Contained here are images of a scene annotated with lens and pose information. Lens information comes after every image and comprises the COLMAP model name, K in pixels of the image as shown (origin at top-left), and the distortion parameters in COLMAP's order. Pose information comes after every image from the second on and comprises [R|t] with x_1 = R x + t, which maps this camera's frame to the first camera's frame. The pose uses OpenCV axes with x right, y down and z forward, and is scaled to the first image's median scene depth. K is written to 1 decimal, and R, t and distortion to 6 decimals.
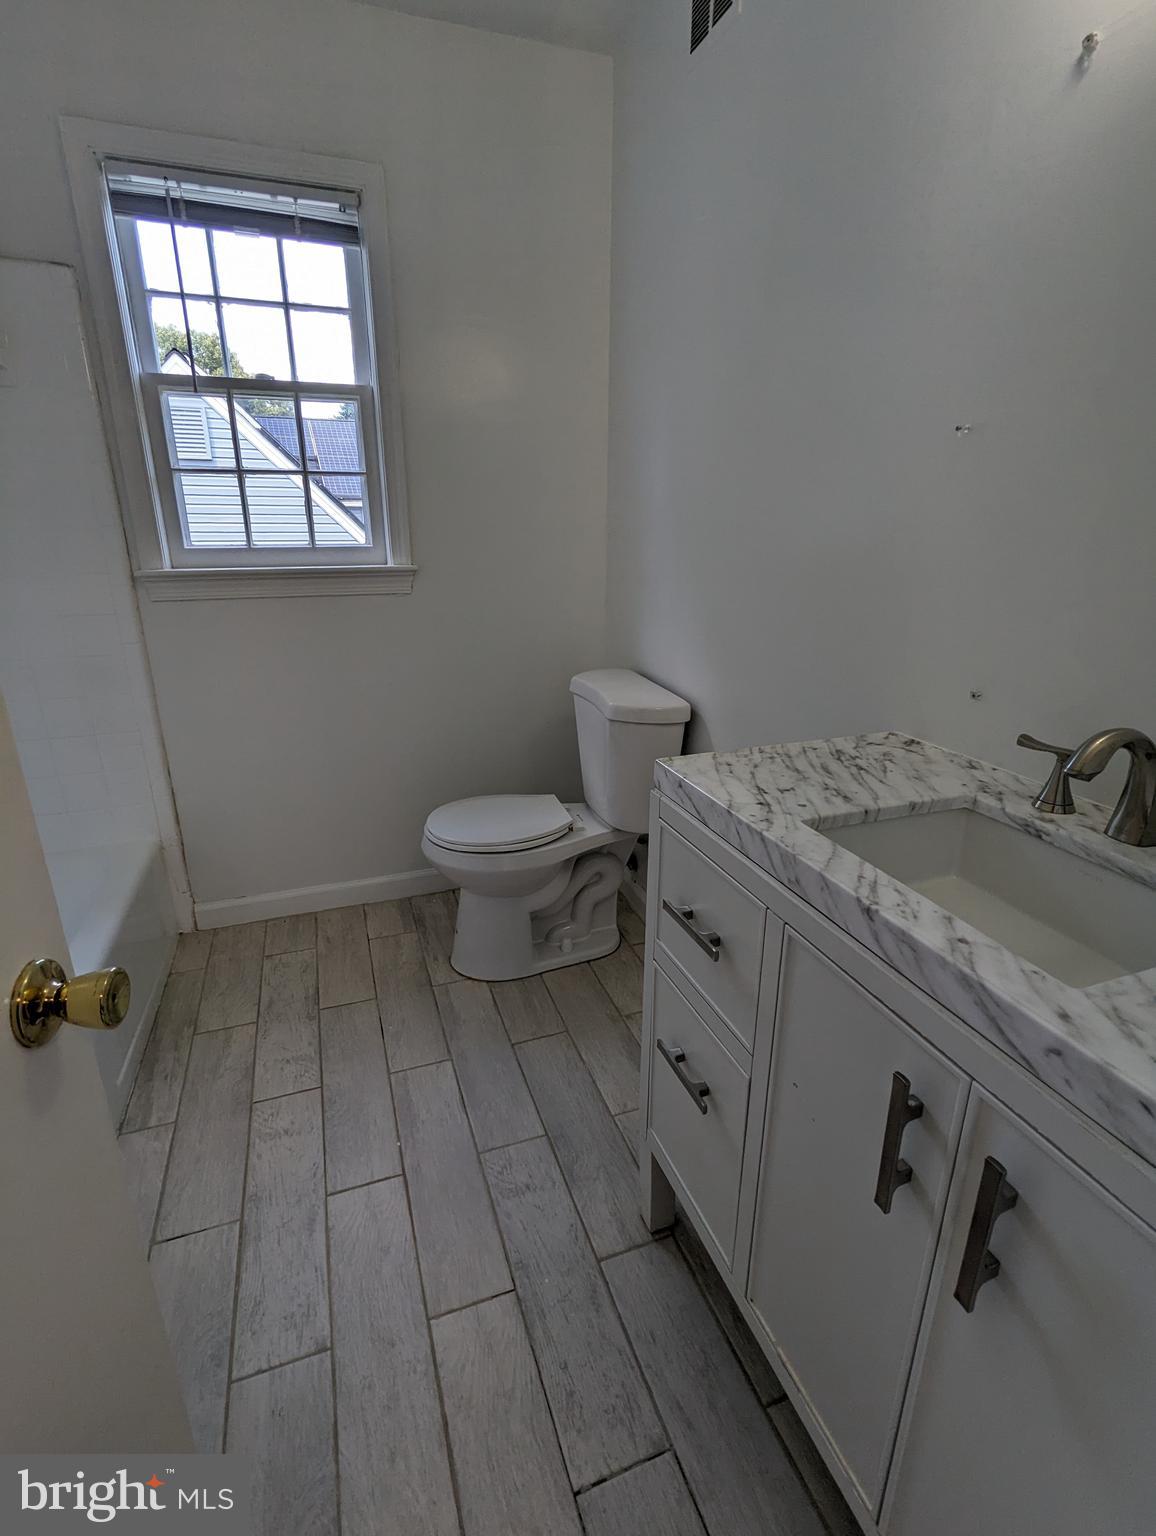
lens RADIAL K [[731.3, 0, 581.0], [0, 731.3, 770.2], [0, 0, 1]] dist [-0.001453, 0.001132]
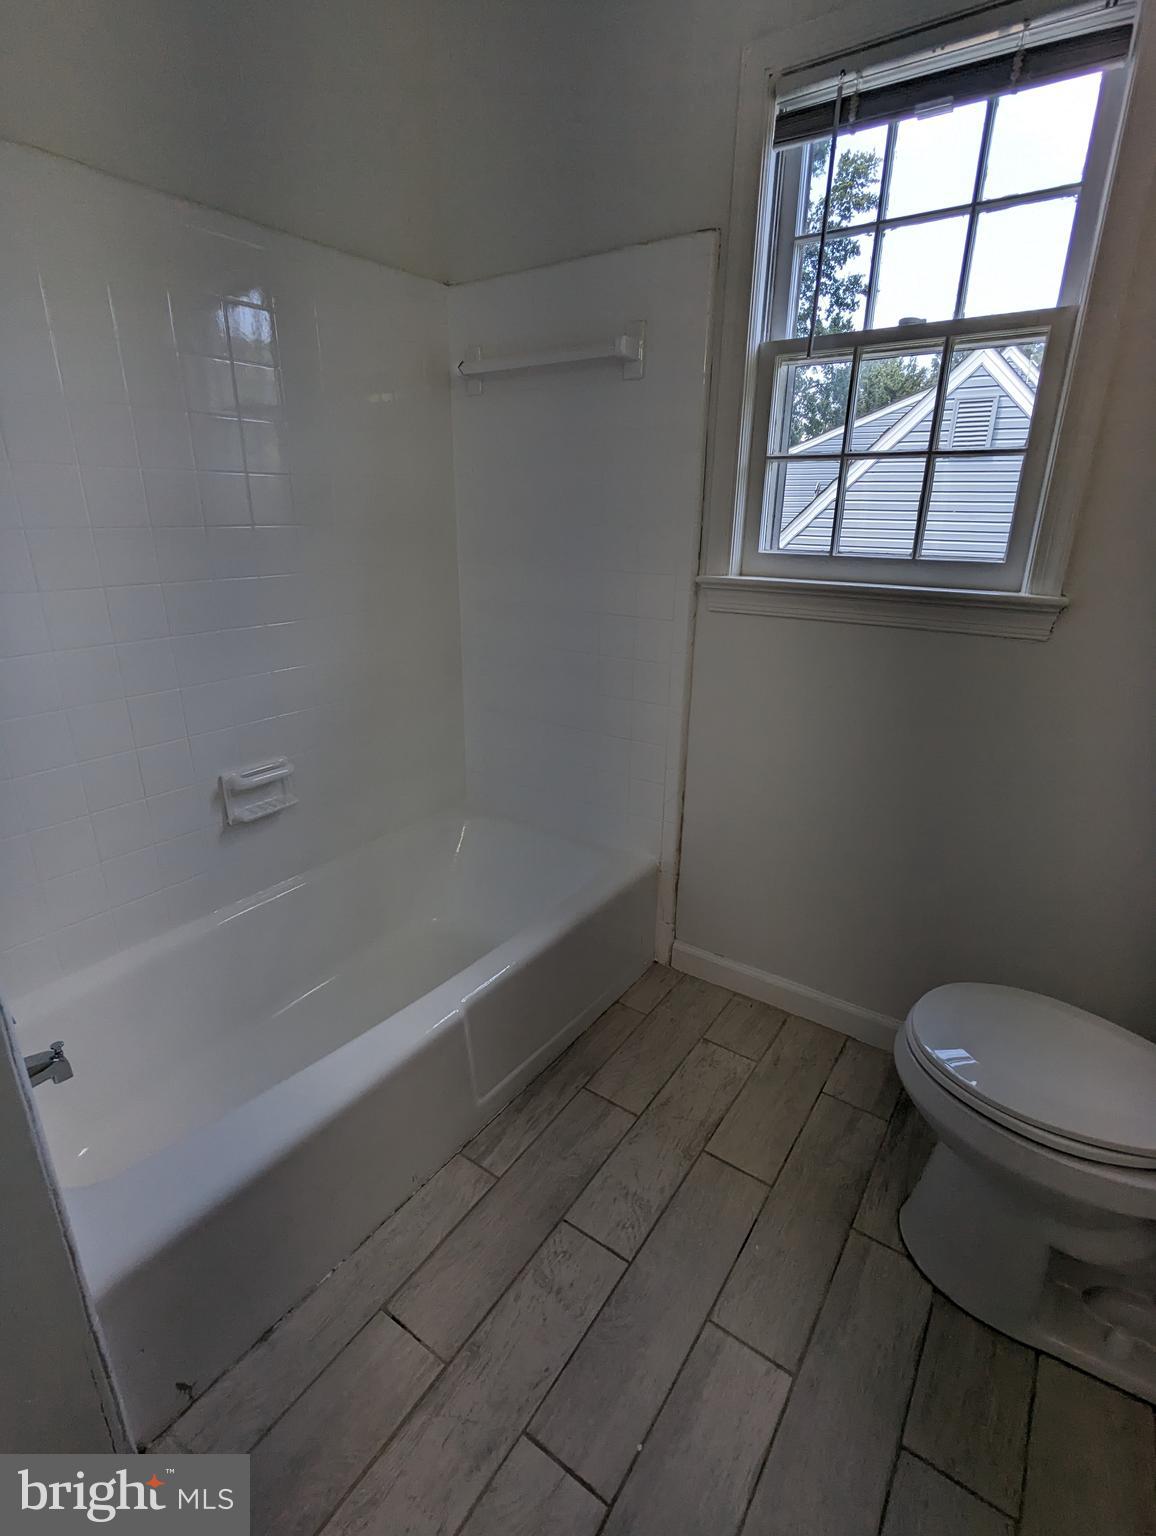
lens RADIAL K [[731.3, 0, 574.8], [0, 731.3, 767.0], [0, 0, 1]] dist [-0.001453, 0.001132]
pose [[0.574447, 0.275157, -0.770908, 0.050126], [-0.271653, 0.952515, 0.137553, -0.129197], [0.772150, 0.130402, 0.621916, 0.351566]]
